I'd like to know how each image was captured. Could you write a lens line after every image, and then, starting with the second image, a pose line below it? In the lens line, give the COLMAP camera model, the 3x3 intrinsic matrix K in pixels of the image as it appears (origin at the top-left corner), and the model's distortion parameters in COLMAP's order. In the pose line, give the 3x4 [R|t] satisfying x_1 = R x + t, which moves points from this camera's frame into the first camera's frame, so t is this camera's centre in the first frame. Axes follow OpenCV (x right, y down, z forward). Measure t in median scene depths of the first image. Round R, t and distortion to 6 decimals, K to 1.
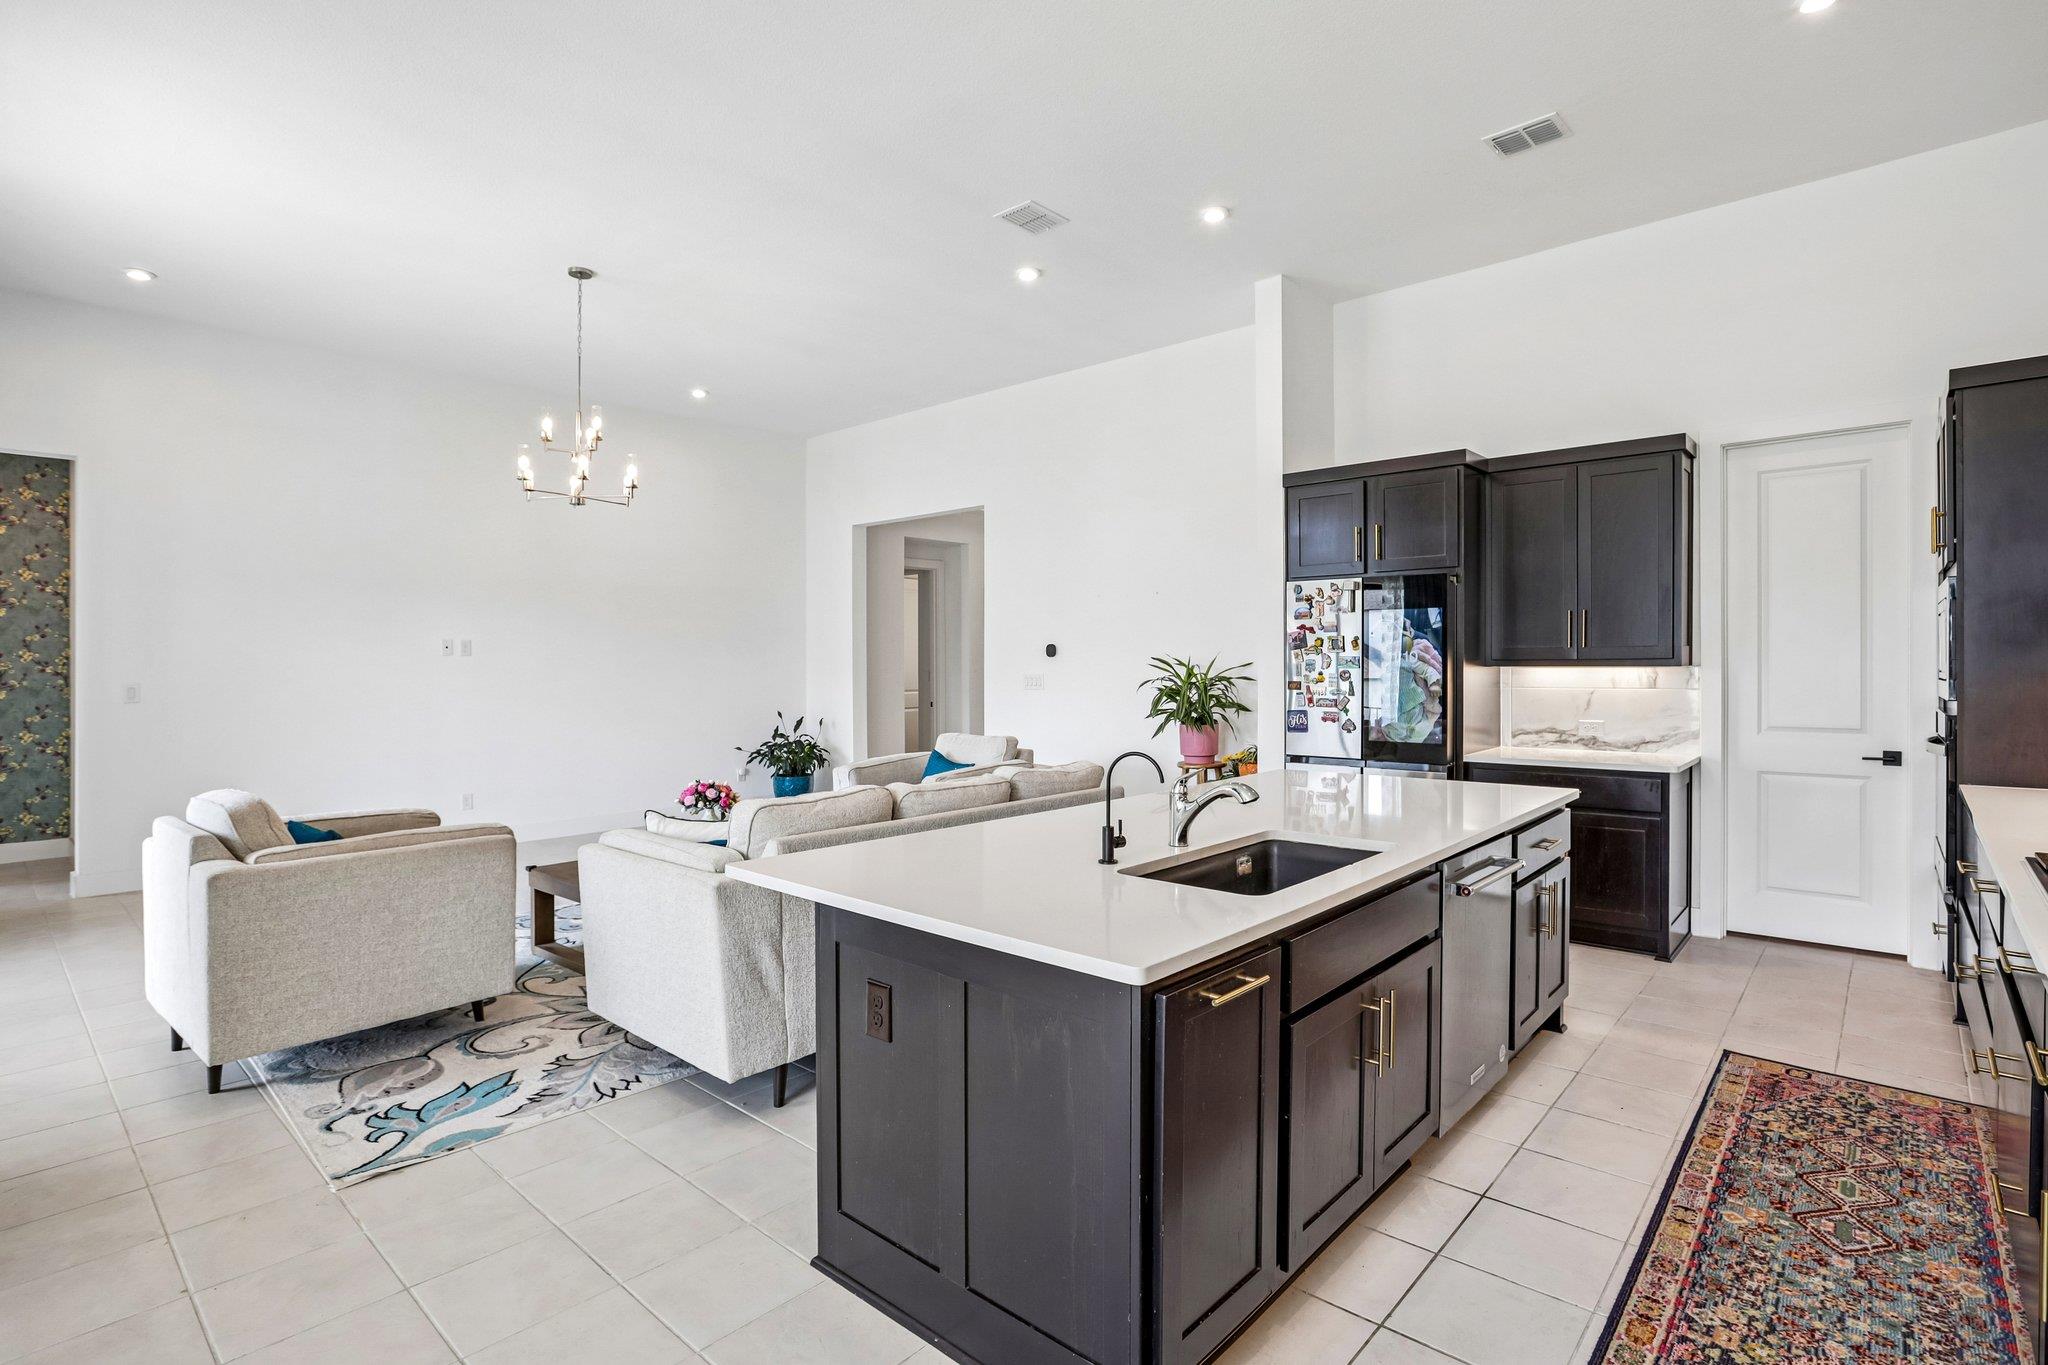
lens RADIAL K [[1000.7, 0, 1002.5], [0, 1000.7, 684.8], [0, 0, 1]] dist [-0.033798, 0.007478]
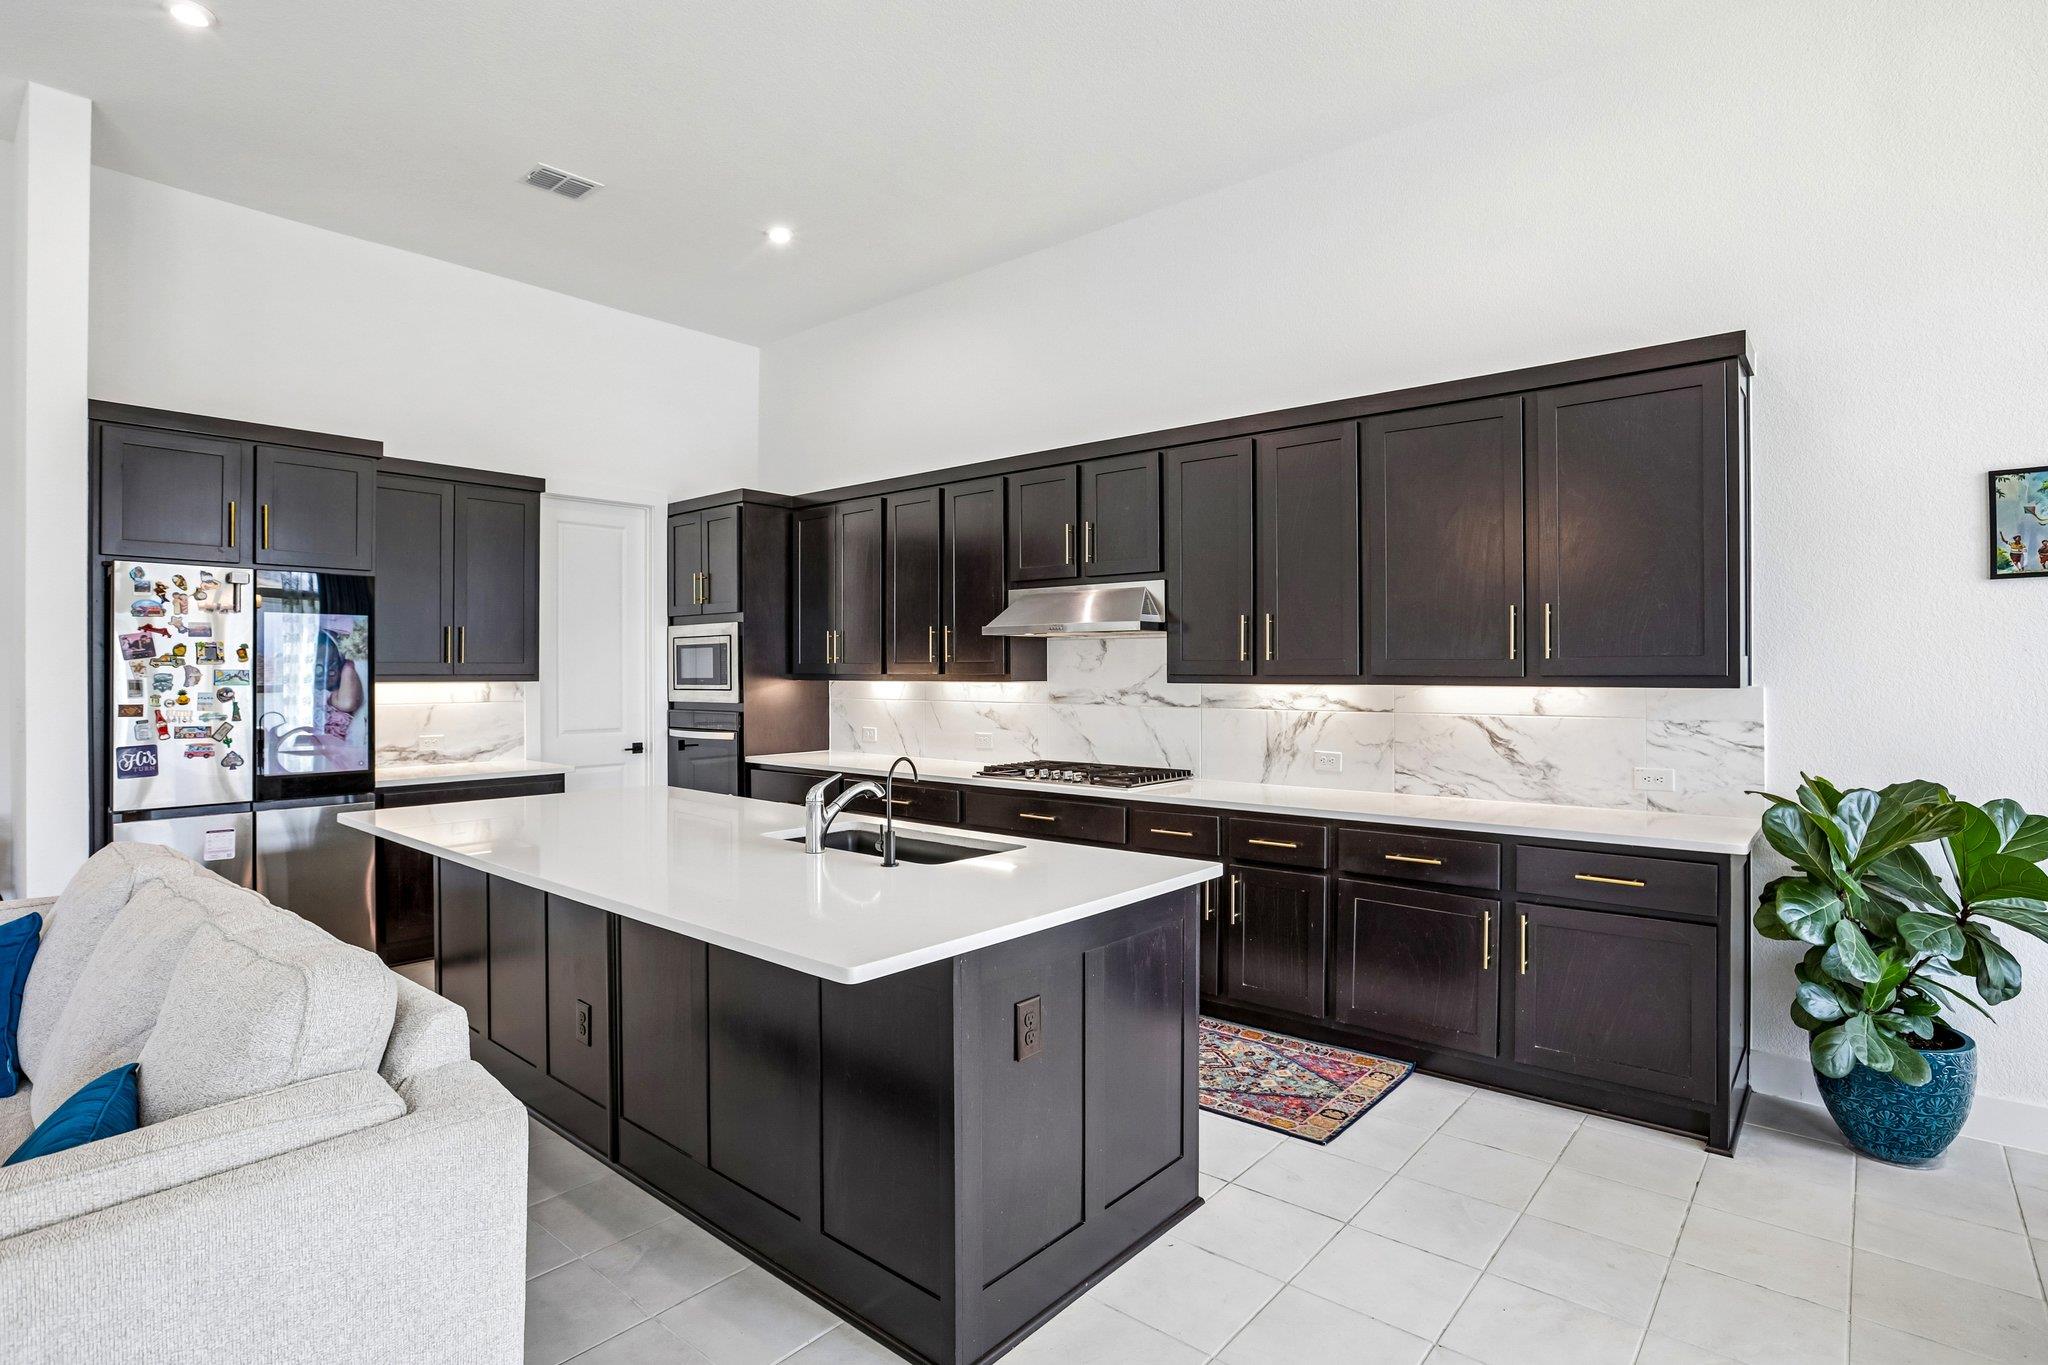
lens RADIAL K [[1000.7, 0, 1051.9], [0, 1000.7, 718.6], [0, 0, 1]] dist [-0.033798, 0.007478]
pose [[-0.058881, -0.037307, 0.997568, -0.489045], [0.021964, 0.999011, 0.038657, -0.006883], [-0.998023, 0.024187, -0.058003, 0.459588]]
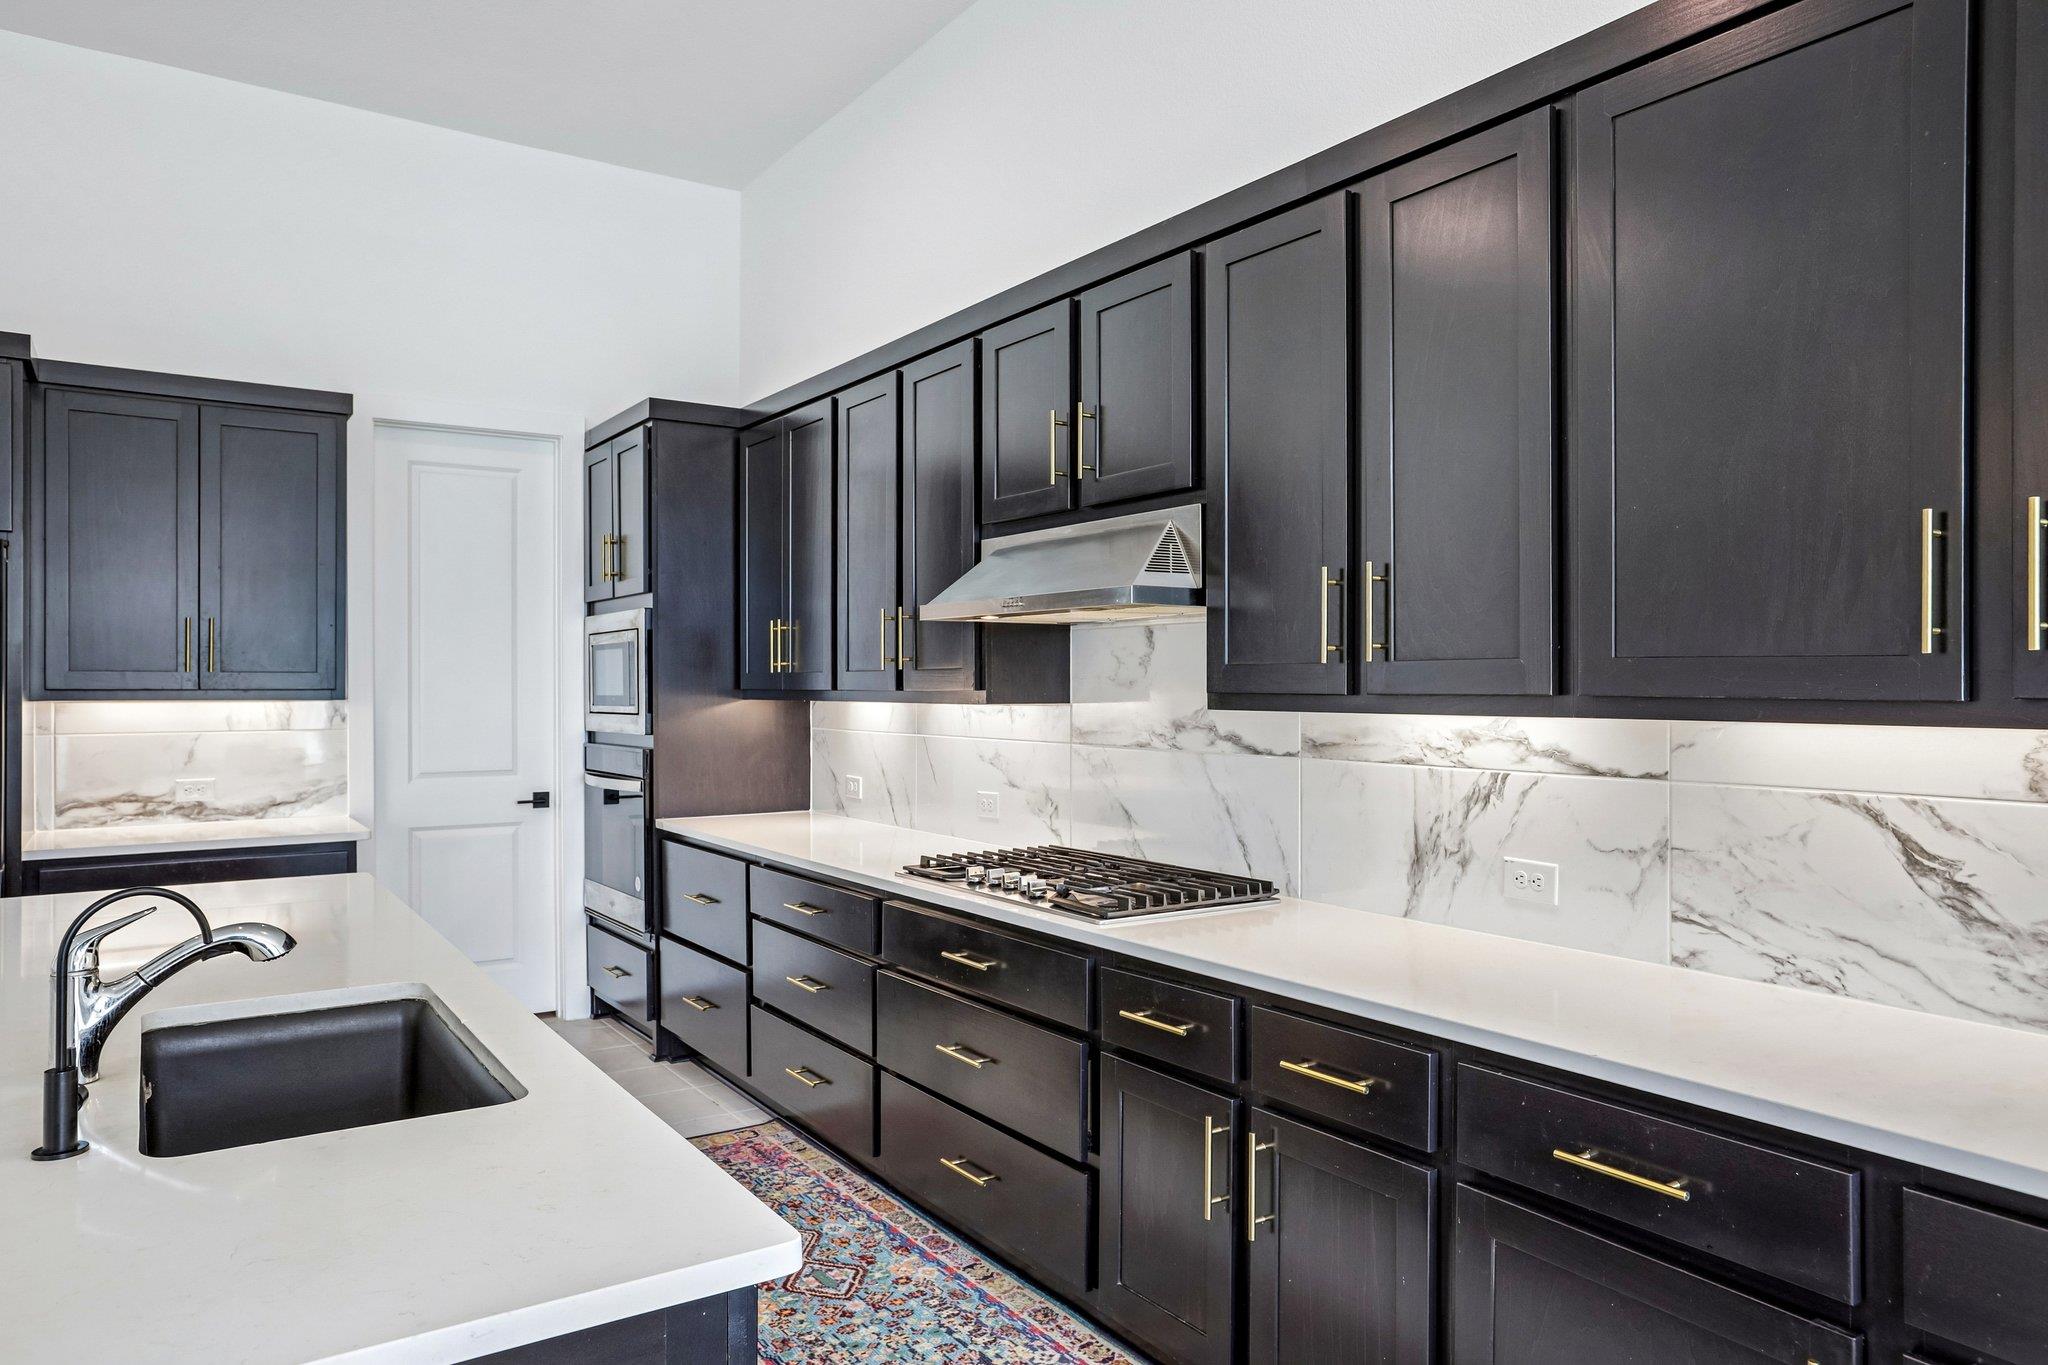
lens RADIAL K [[1327.1, 0, 1058.6], [0, 1327.1, 708.8], [0, 0, 1]] dist [0.005706, 0.008594]
pose [[0.223716, -0.006666, 0.974632, -0.185190], [0.018100, 0.999833, 0.002683, -0.004647], [-0.974486, 0.017040, 0.223799, 0.226521]]
